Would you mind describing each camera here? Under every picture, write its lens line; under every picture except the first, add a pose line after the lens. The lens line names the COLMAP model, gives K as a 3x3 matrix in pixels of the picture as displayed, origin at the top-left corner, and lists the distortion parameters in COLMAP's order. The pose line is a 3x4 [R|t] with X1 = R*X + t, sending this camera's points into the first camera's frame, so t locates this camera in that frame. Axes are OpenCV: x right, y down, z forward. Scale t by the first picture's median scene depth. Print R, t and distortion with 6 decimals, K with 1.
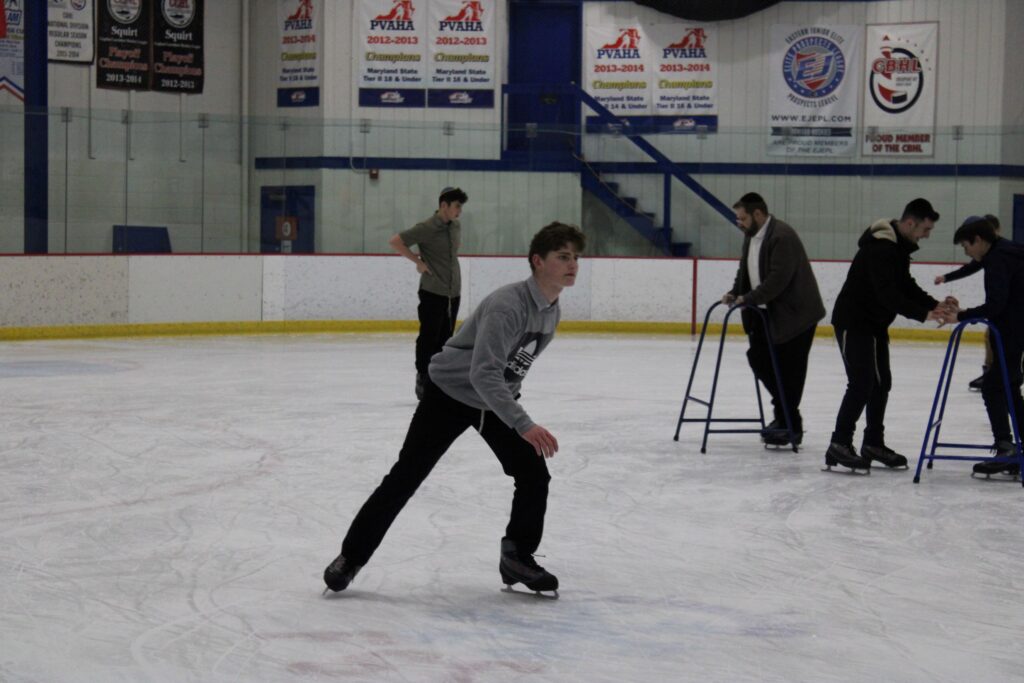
lens RADIAL K [[2435.7, 0, 508.7], [0, 2435.7, 329.7], [0, 0, 1]] dist [0.078542, 0.000000]
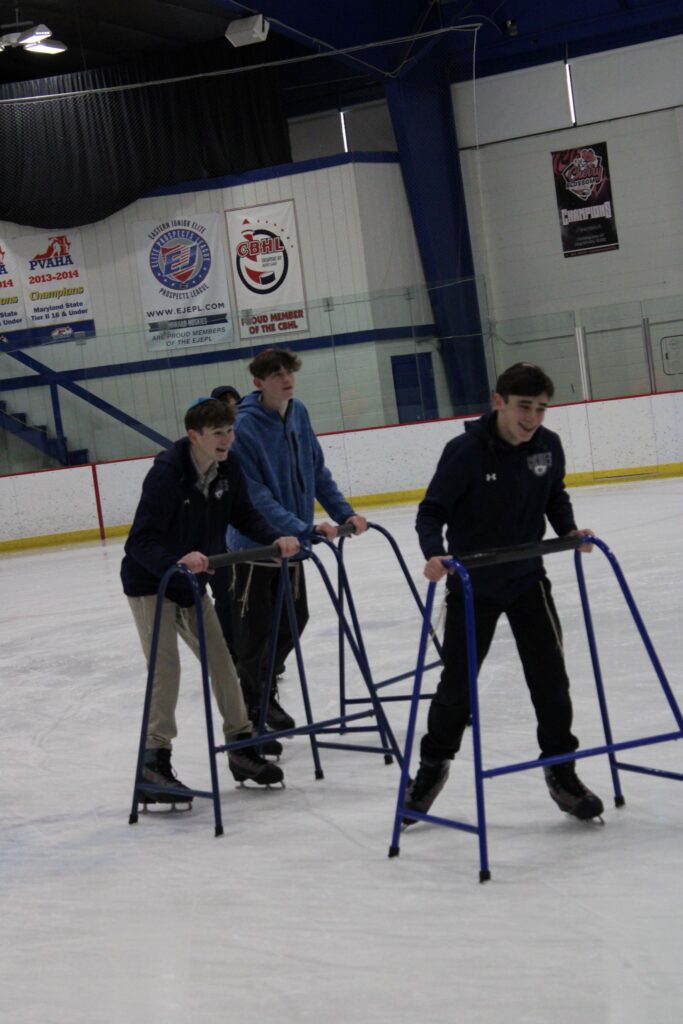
lens RADIAL K [[2435.7, 0, 322.7], [0, 2435.7, 441.4], [0, 0, 1]] dist [0.078542, 0.000000]
pose [[0.972536, -0.147190, 0.180304, -0.010704], [0.153901, 0.987801, -0.023740, -0.000204], [-0.174610, 0.050837, 0.983324, 0.001931]]
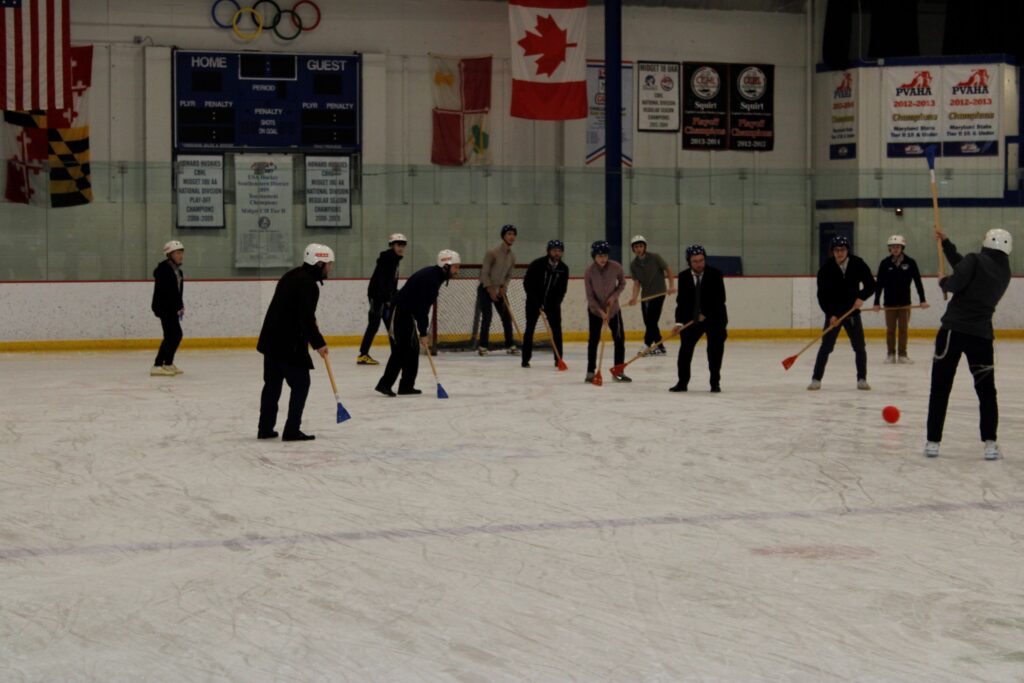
lens RADIAL K [[2421.6, 0, 508.2], [0, 2421.6, 335.0], [0, 0, 1]] dist [0.059231, 0.000000]
pose [[0.921697, 0.001700, -0.387908, 0.238523], [-0.005701, 0.999942, -0.009163, 0.011564], [0.387870, 0.010657, 0.921653, -0.216010]]
